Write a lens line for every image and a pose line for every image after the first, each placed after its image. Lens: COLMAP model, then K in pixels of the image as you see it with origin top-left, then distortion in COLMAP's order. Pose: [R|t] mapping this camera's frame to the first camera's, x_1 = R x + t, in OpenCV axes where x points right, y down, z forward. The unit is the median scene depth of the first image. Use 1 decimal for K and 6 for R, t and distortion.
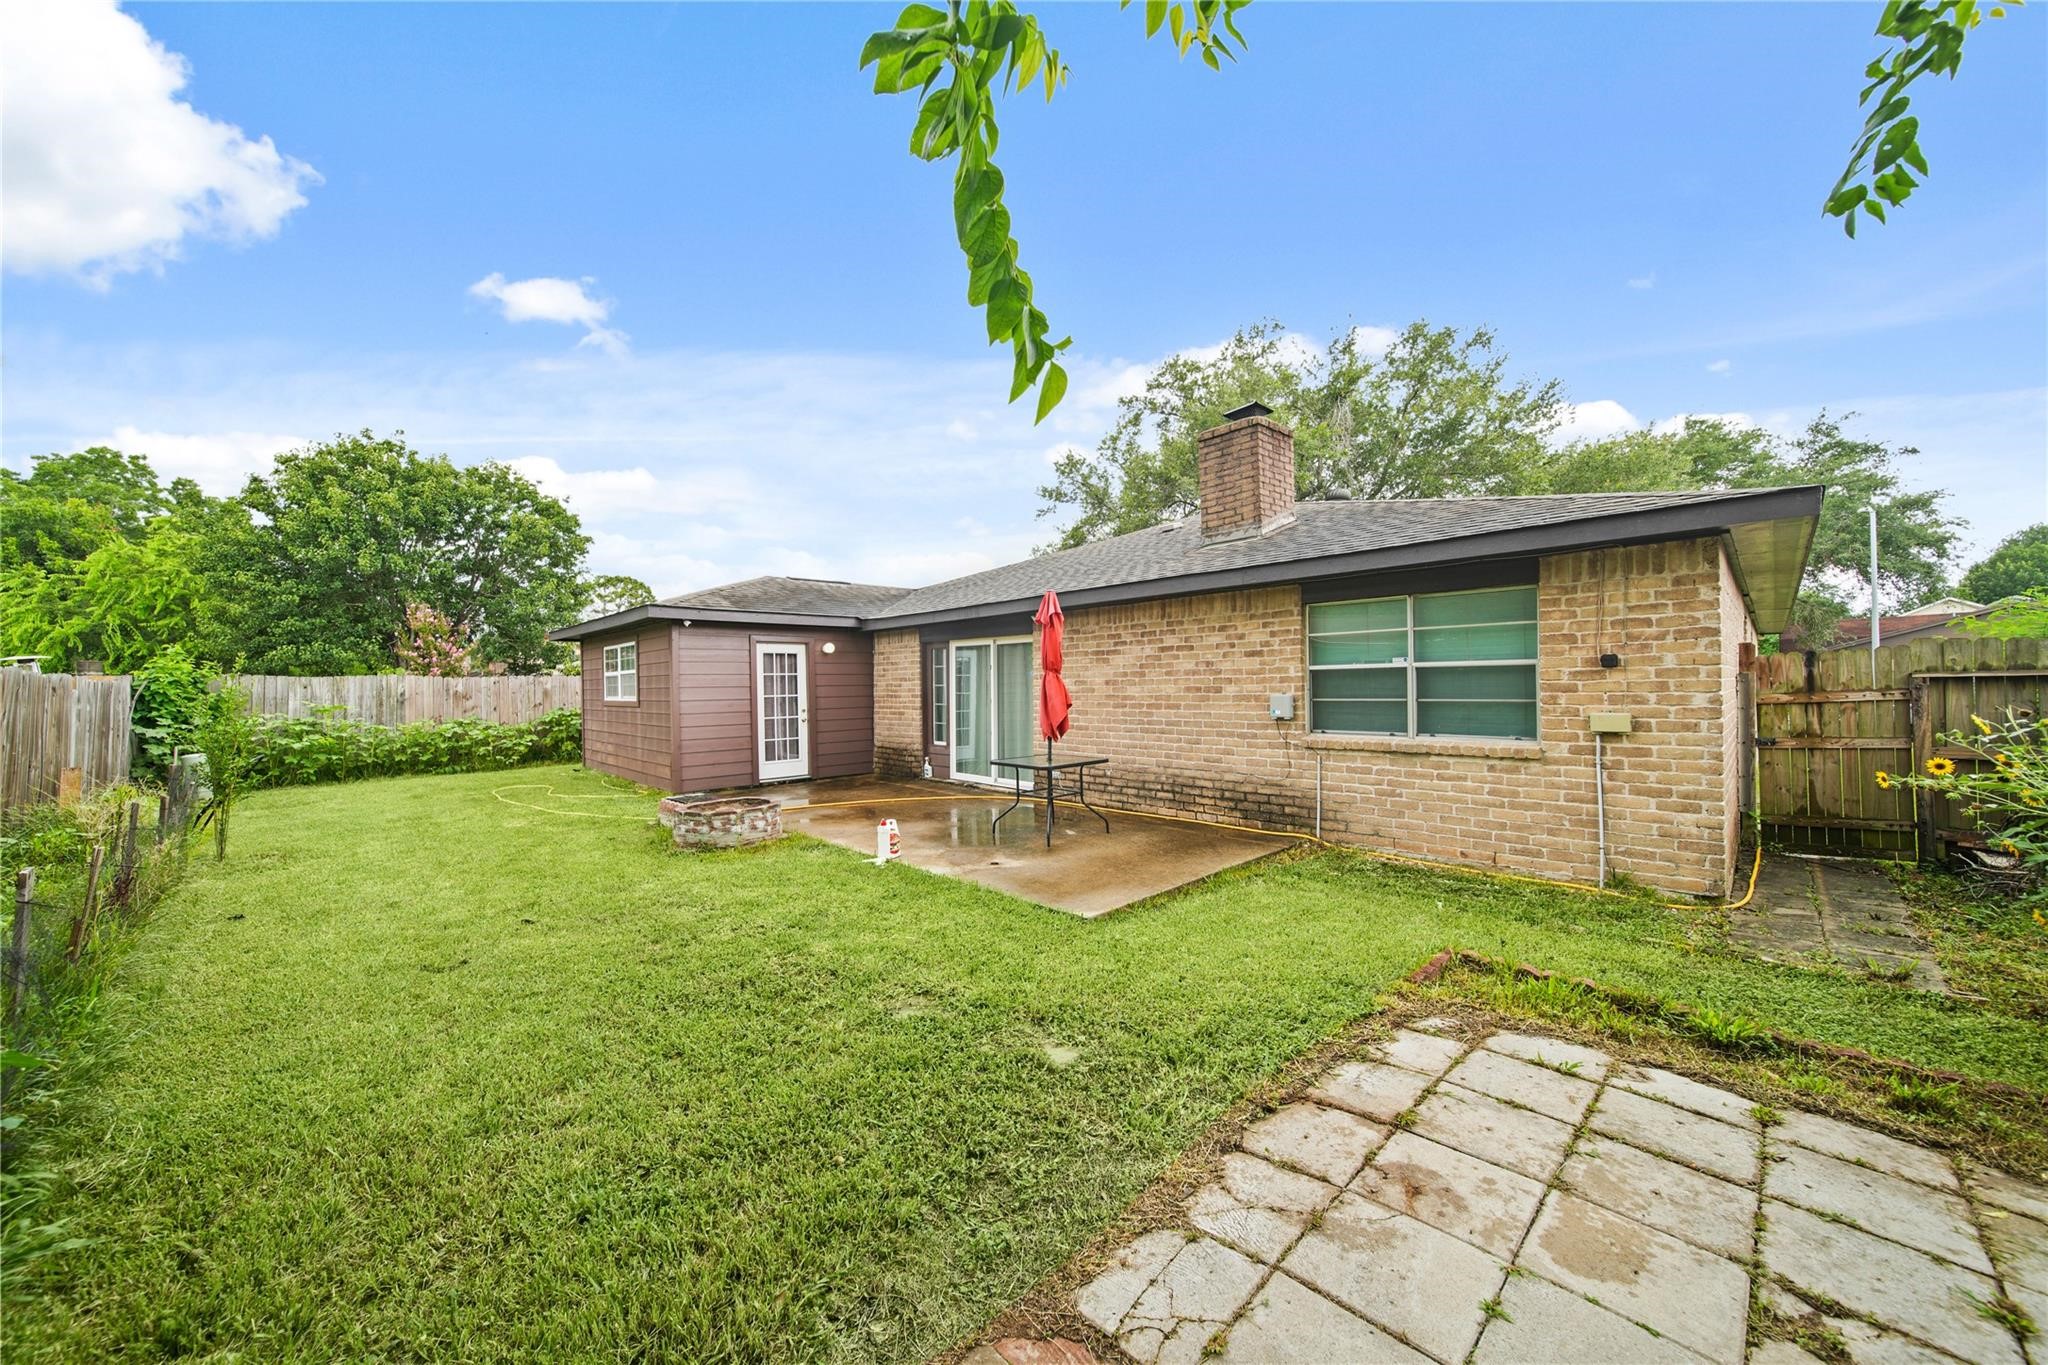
lens RADIAL K [[718.6, 0, 1024.0], [0, 718.6, 682.5], [0, 0, 1]] dist [0.000956, -0.000028]
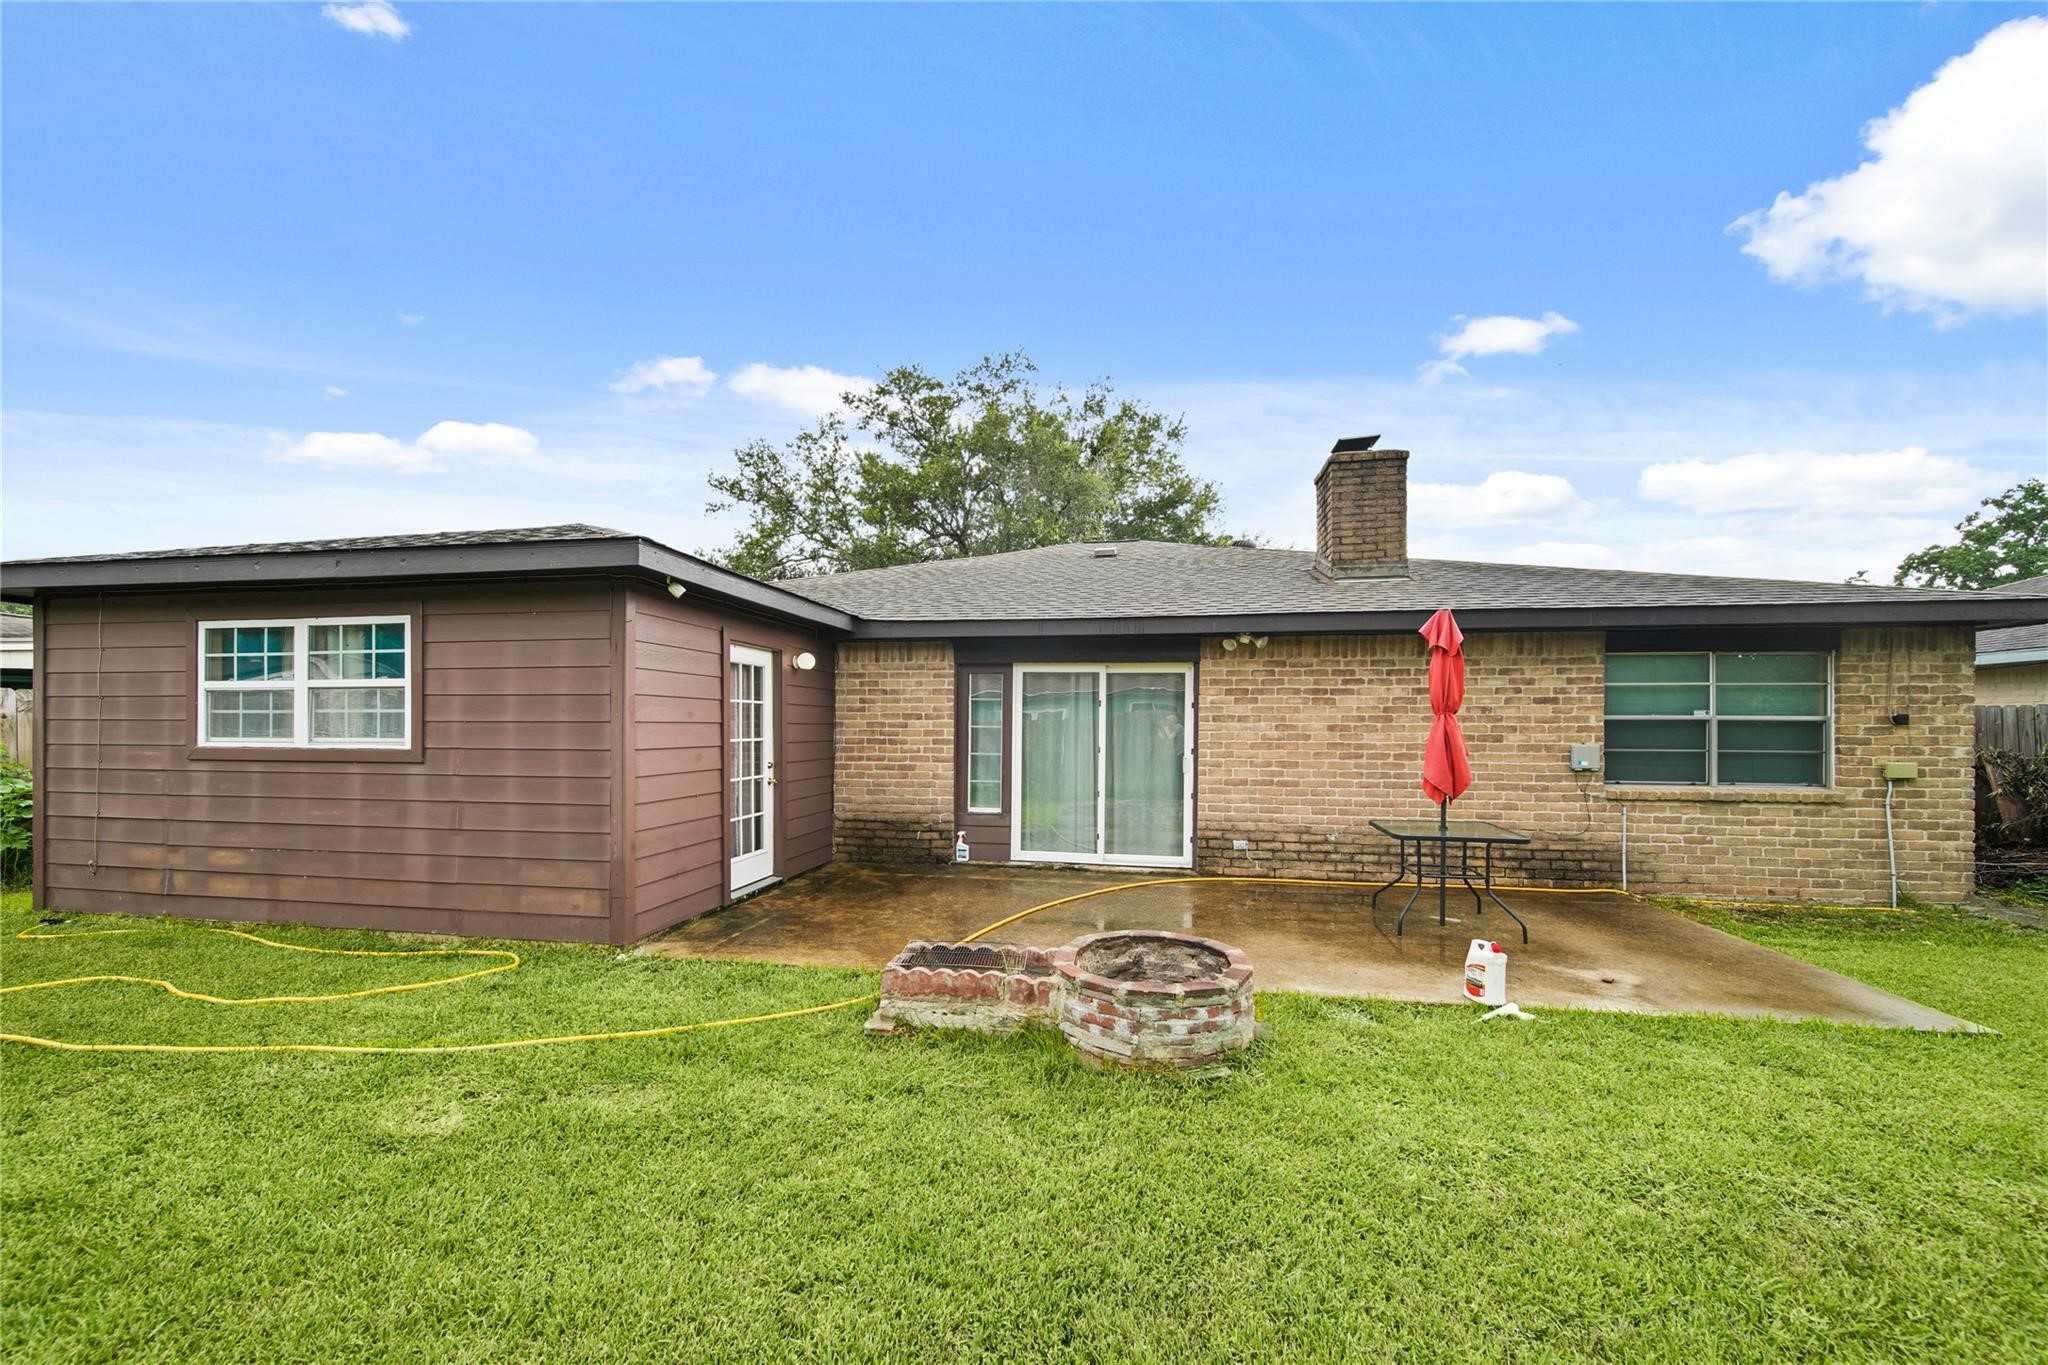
lens RADIAL K [[738.2, 0, 1024.5], [0, 738.2, 717.2], [0, 0, 1]] dist [-0.002053, -0.000412]
pose [[0.803877, 0.024382, 0.594296, -0.840171], [-0.018087, 0.999699, -0.016549, 0.009983], [-0.594521, 0.002555, 0.804076, 0.665314]]
